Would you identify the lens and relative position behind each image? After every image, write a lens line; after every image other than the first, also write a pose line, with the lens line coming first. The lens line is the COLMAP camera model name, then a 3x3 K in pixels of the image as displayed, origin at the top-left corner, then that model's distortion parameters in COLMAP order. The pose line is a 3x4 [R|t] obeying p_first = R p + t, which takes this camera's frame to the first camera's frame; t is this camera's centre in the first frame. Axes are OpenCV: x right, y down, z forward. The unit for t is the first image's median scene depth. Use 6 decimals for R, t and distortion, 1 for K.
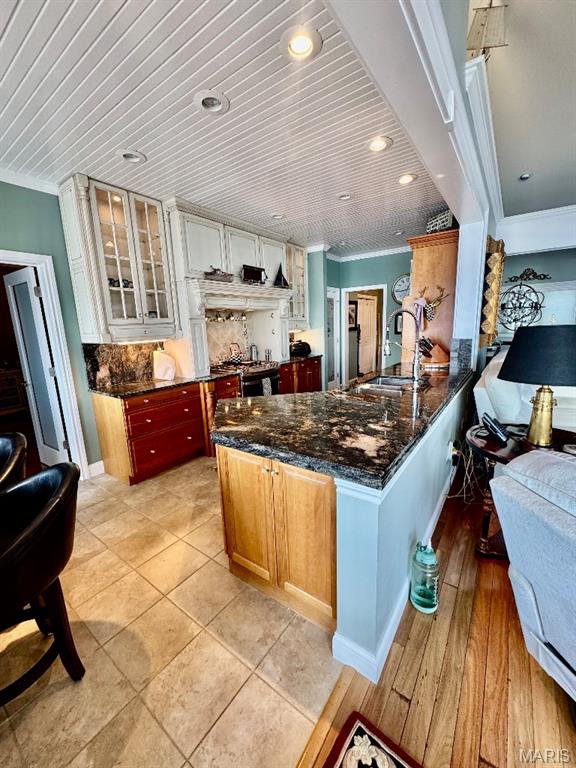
lens RADIAL K [[305.8, 0, 288.0], [0, 305.8, 384.0], [0, 0, 1]] dist [-0.002570, -0.000221]
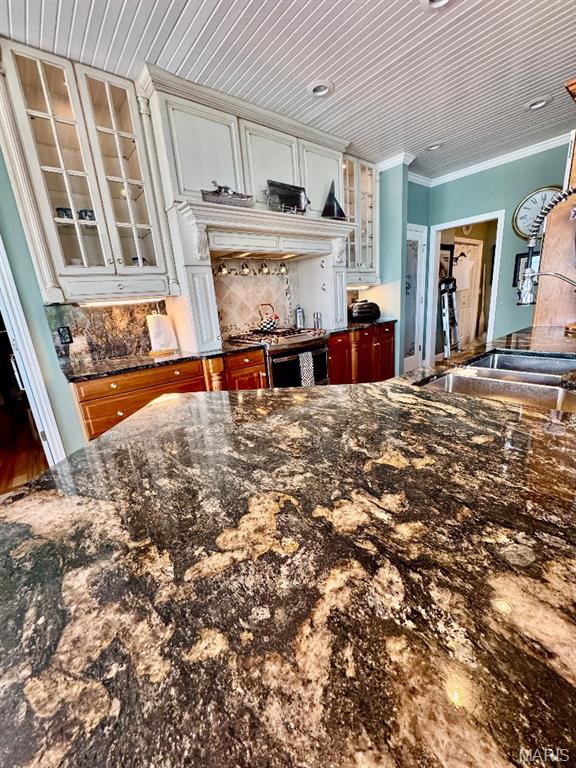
lens RADIAL K [[305.8, 0, 288.0], [0, 305.8, 384.0], [0, 0, 1]] dist [-0.002570, -0.000221]
pose [[0.967393, 0.030247, -0.251468, 0.071927], [-0.007408, 0.995798, 0.091279, -0.011339], [0.253172, -0.086440, 0.963552, 0.323516]]
